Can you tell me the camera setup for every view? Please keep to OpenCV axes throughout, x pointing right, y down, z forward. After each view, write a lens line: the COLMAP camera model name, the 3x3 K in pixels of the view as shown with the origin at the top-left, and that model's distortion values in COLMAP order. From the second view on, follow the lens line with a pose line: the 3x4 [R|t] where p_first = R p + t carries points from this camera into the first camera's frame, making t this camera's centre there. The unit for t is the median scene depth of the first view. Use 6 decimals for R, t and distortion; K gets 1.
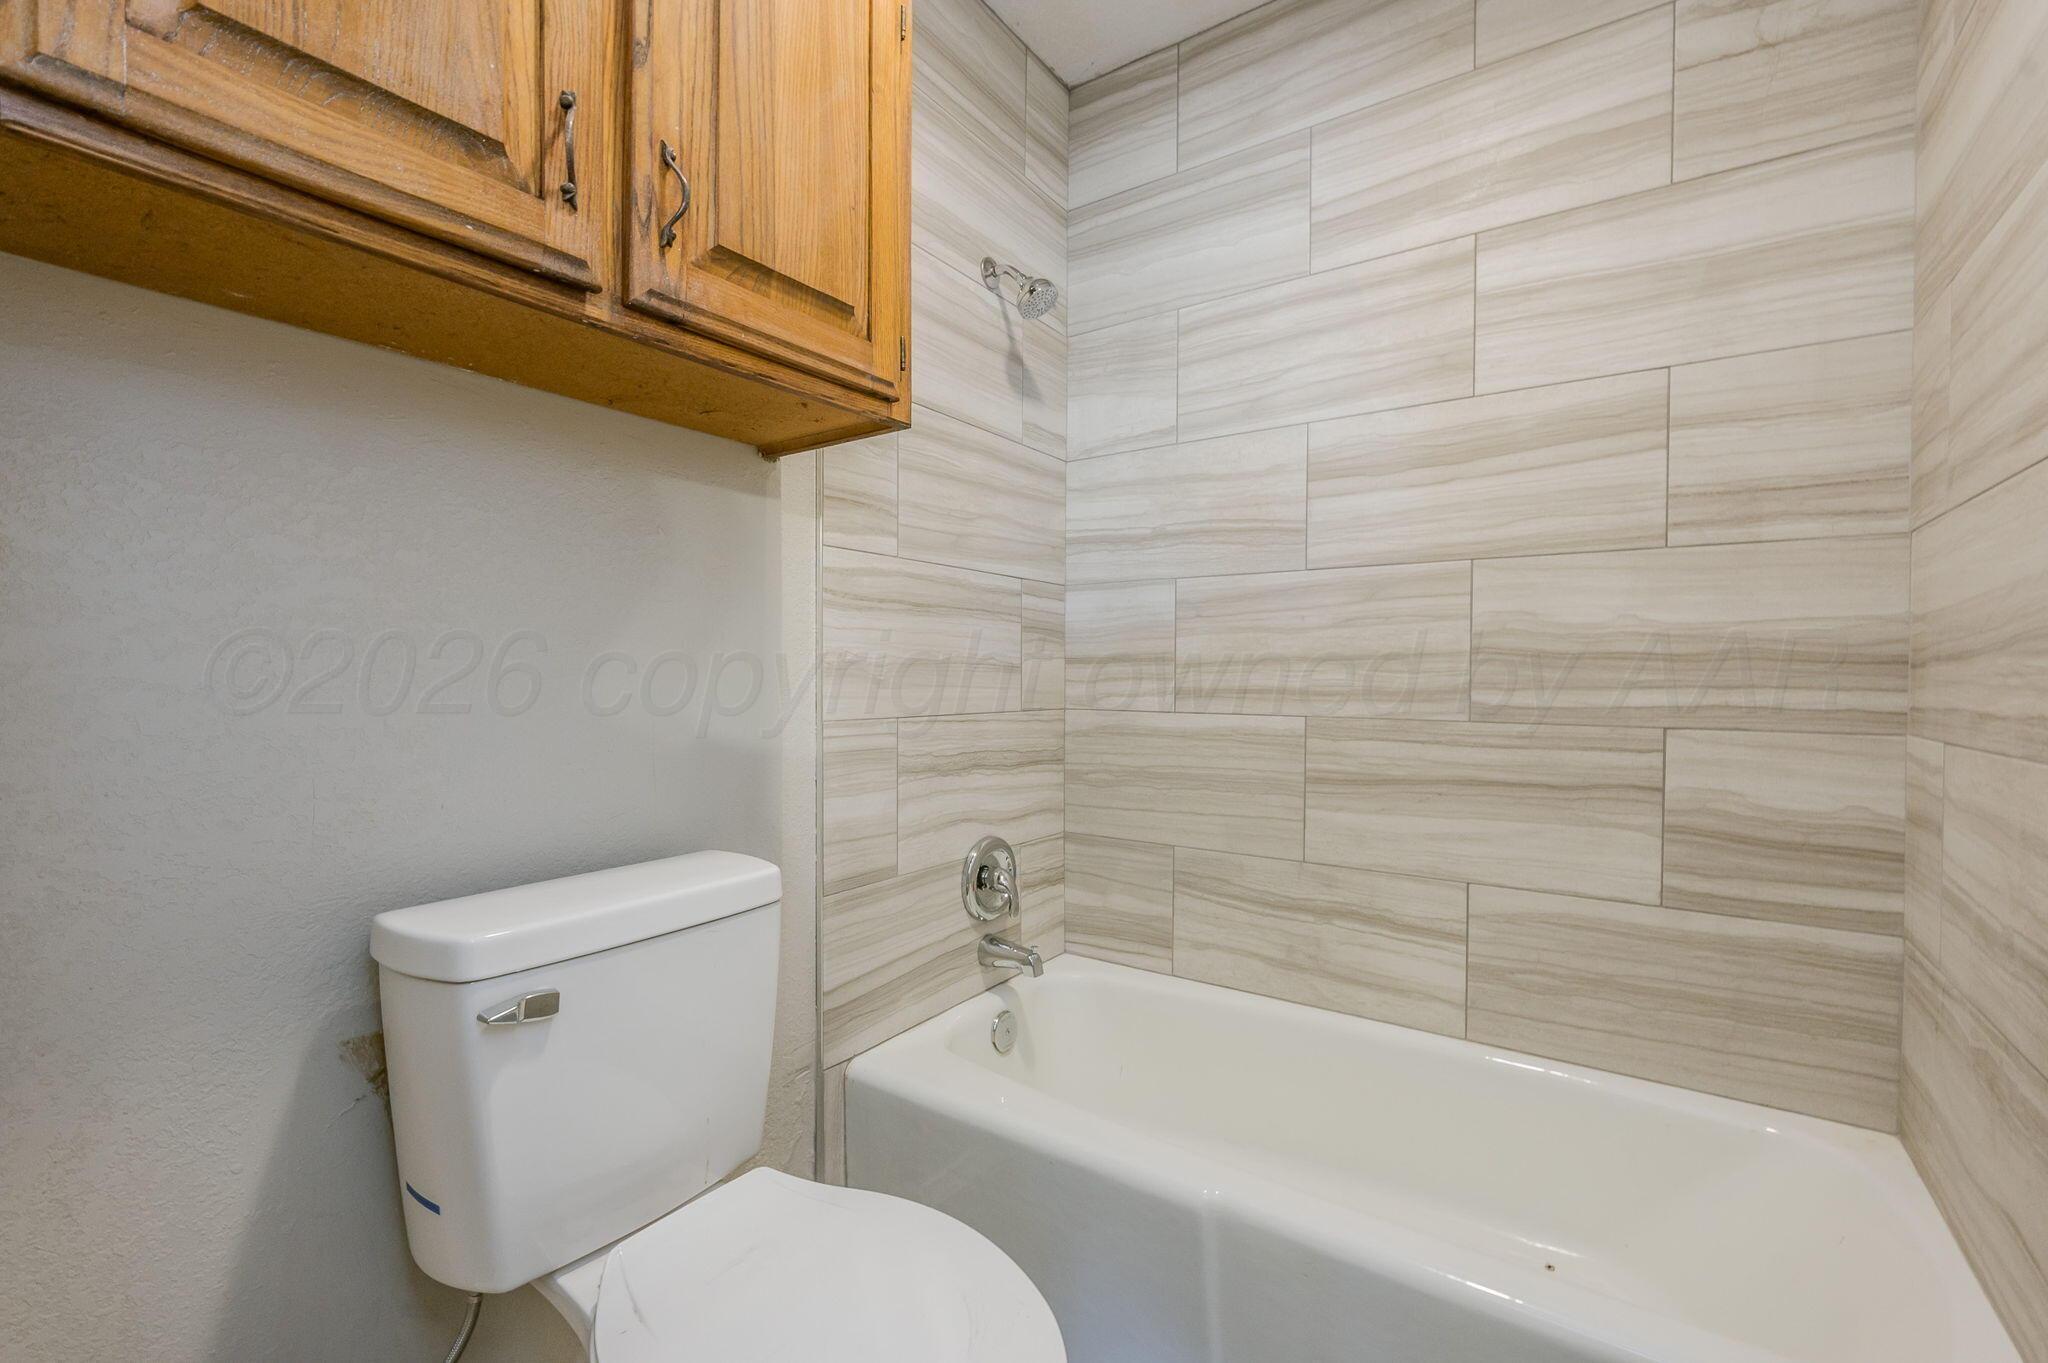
lens RADIAL K [[924.9, 0, 1014.0], [0, 924.9, 685.6], [0, 0, 1]] dist [-0.002604, 0.000602]
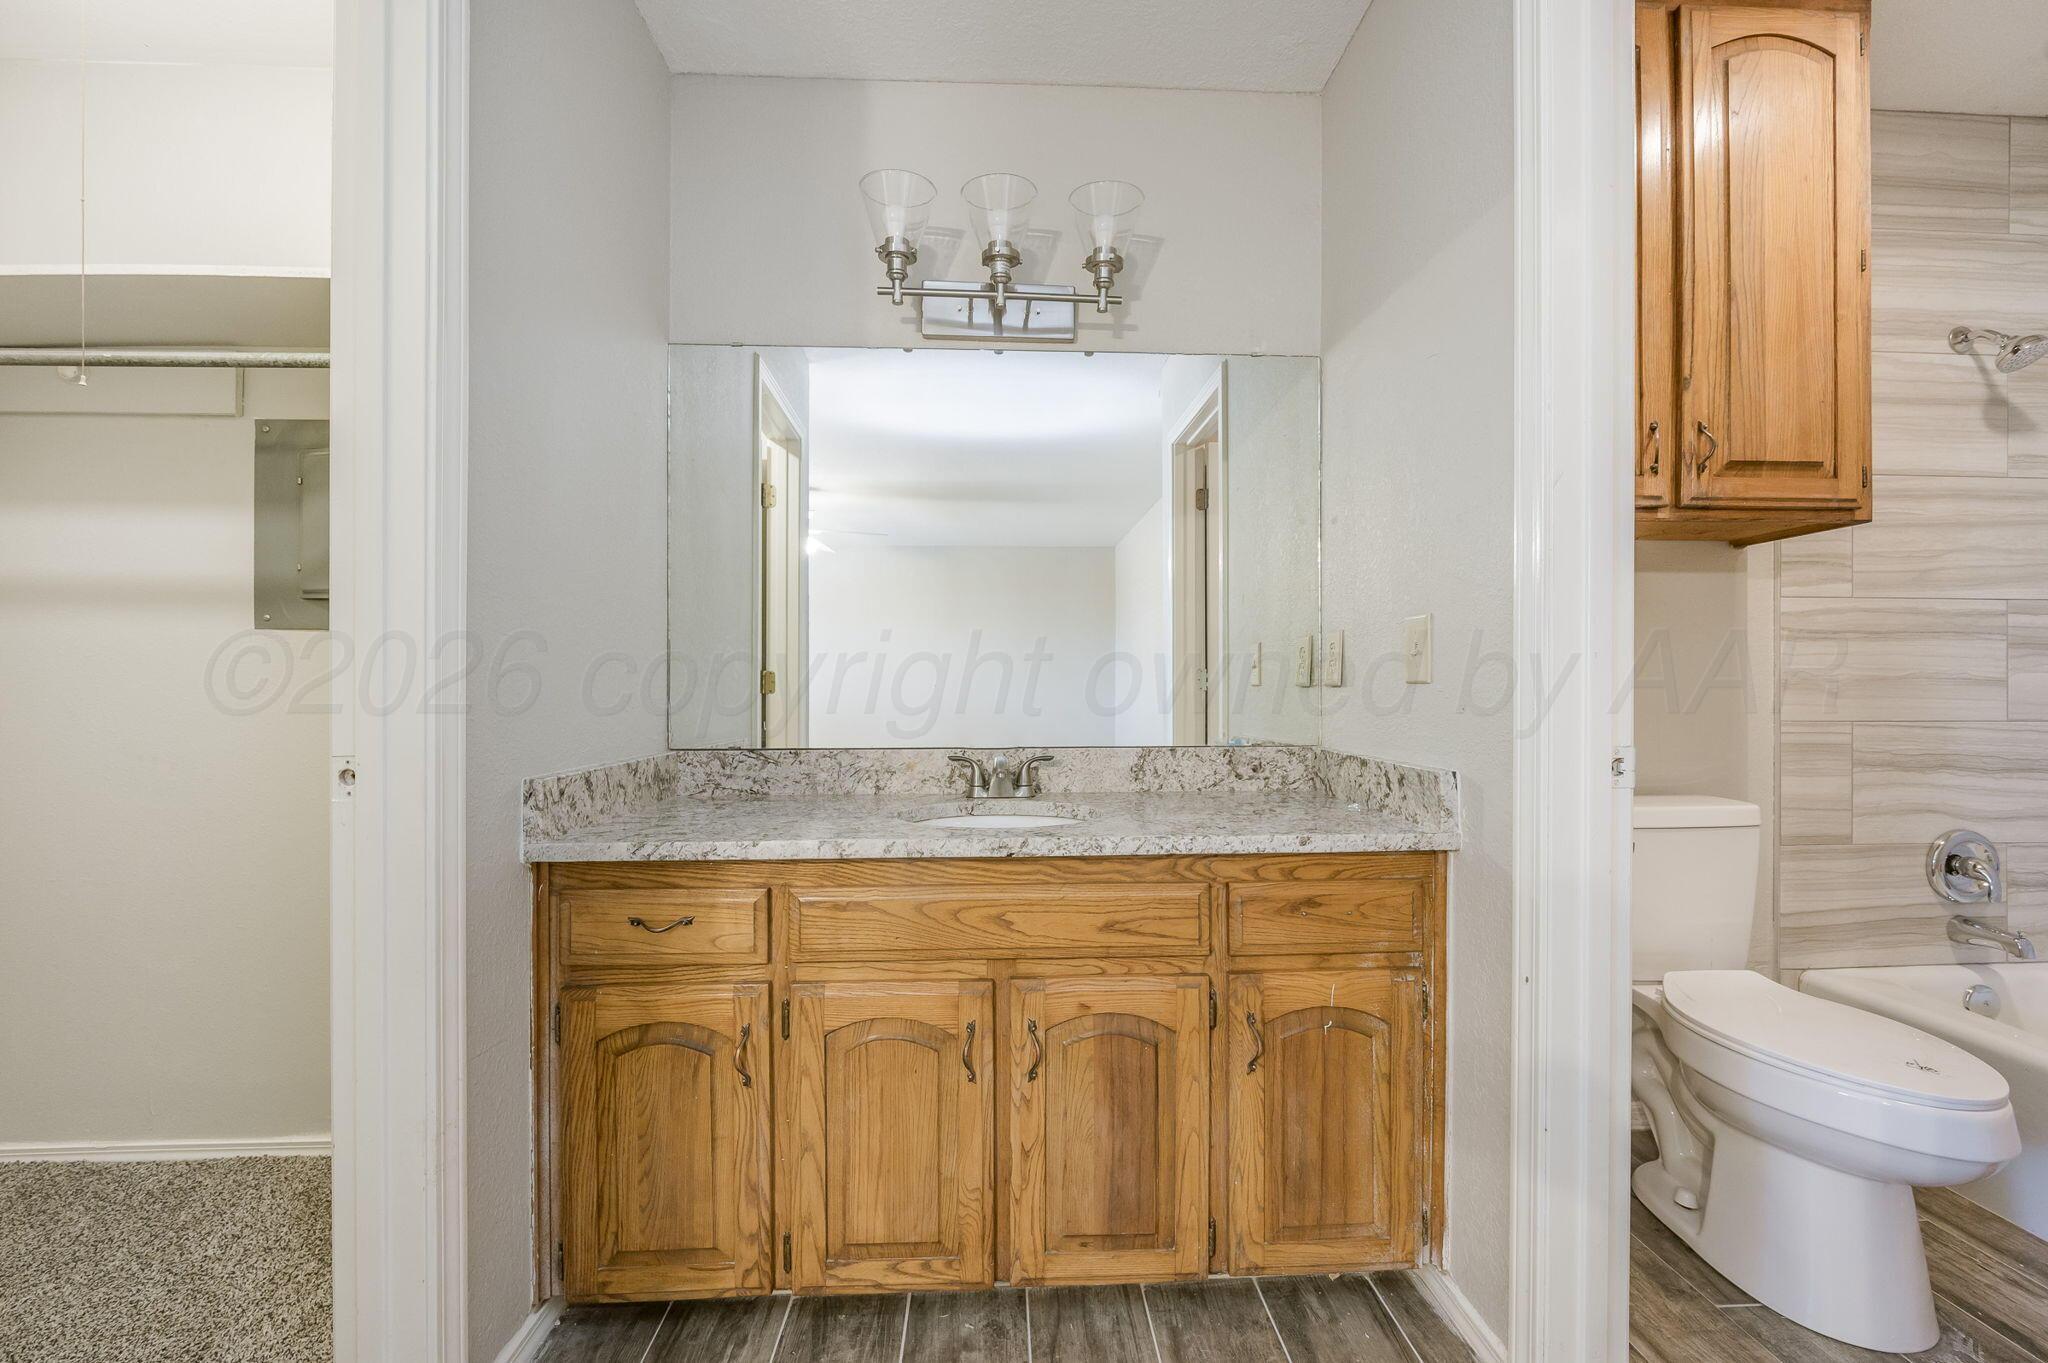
lens RADIAL K [[802.8, 0, 1024.0], [0, 802.8, 681.5], [0, 0, 1]] dist [-0.010362, 0.000328]
pose [[0.611784, -0.002080, -0.791022, 0.048507], [-0.011950, 0.999858, -0.011871, 0.006430], [0.790934, 0.016716, 0.611673, -0.662382]]
